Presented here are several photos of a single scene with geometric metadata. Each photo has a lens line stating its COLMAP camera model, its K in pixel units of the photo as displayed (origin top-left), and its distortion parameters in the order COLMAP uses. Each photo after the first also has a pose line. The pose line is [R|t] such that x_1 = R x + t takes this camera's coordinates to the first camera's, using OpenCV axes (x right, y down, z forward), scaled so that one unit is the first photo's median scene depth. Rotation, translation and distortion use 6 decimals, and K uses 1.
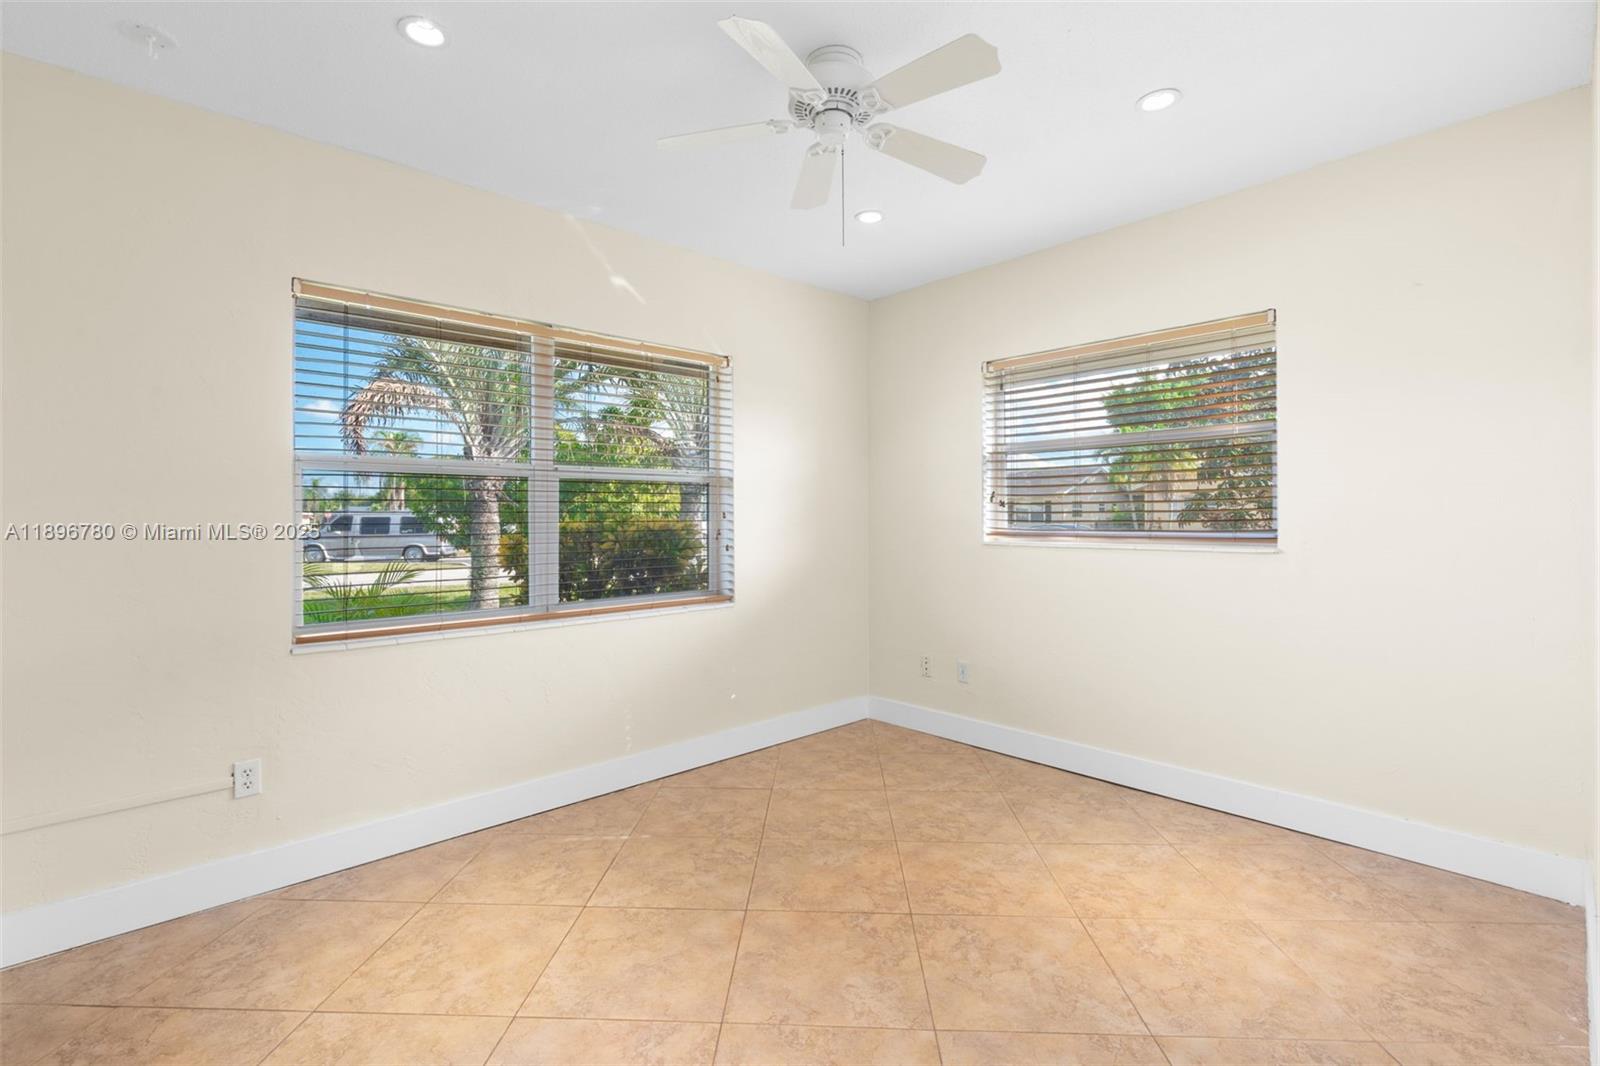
lens RADIAL K [[737.6, 0, 789.5], [0, 737.6, 523.7], [0, 0, 1]] dist [-0.002901, 0.000654]
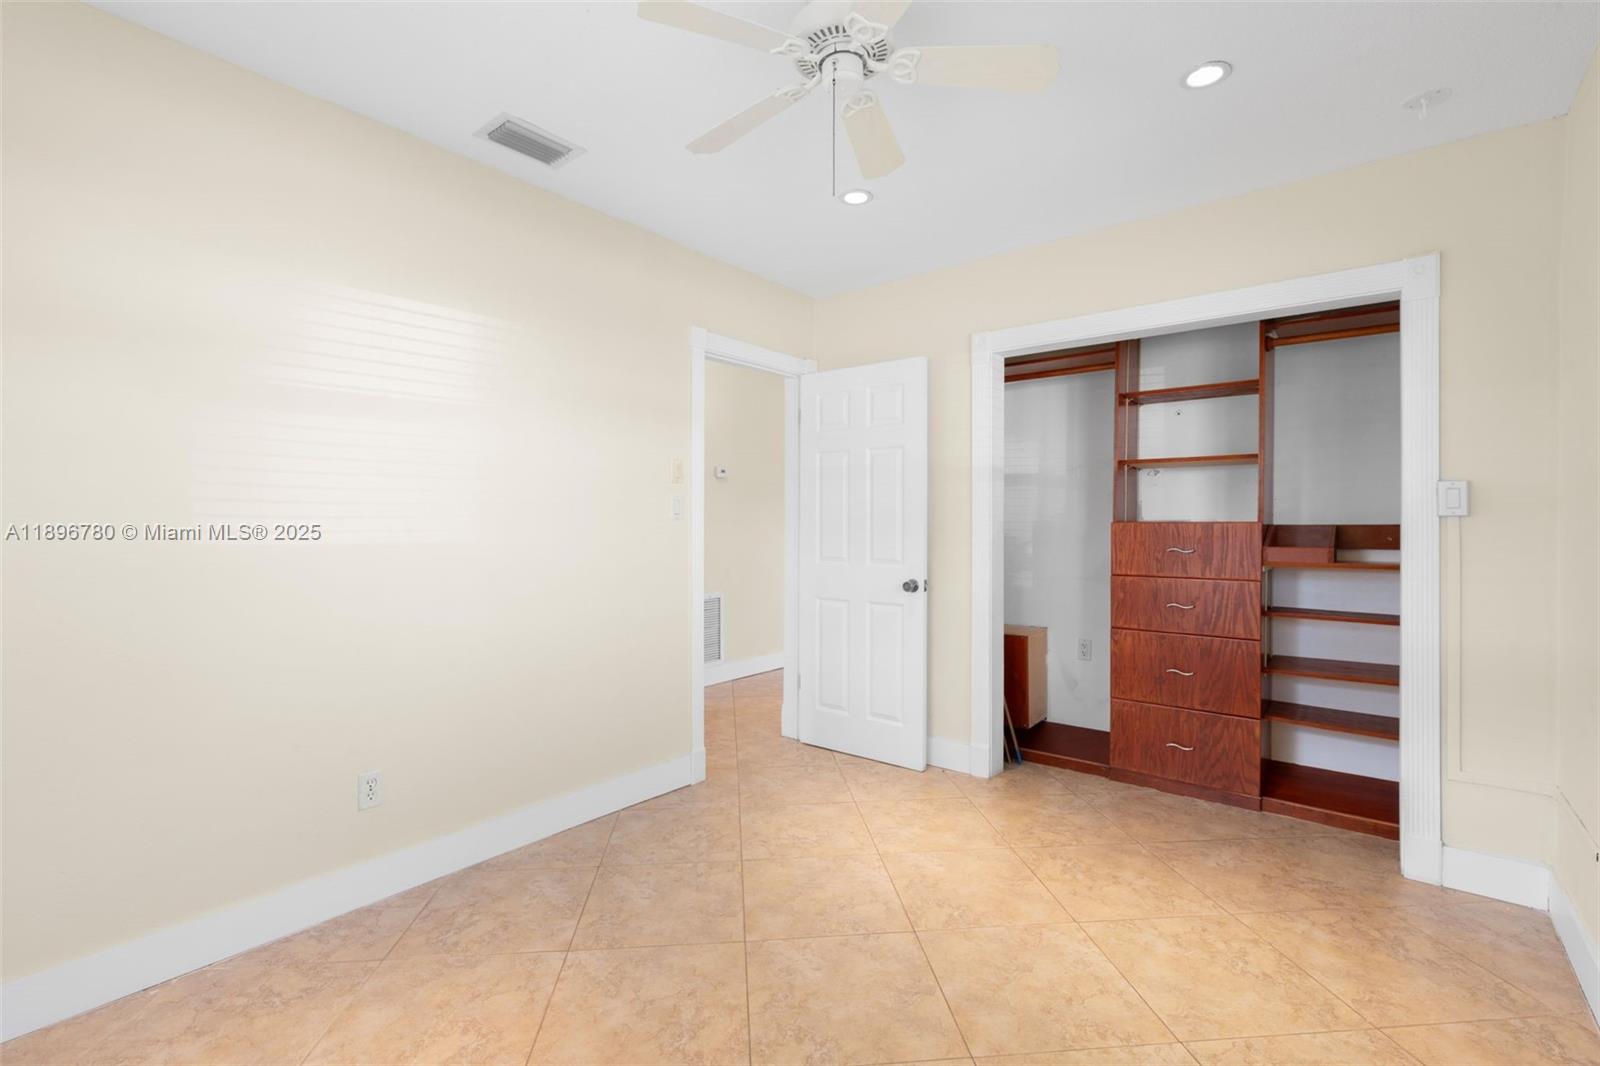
lens RADIAL K [[737.6, 0, 789.5], [0, 737.6, 523.7], [0, 0, 1]] dist [-0.002901, 0.000654]
pose [[-0.990252, 0.003225, -0.139251, 0.265318], [0.001778, 0.999943, 0.010517, -0.024291], [0.139277, 0.010167, -0.990201, 2.016112]]
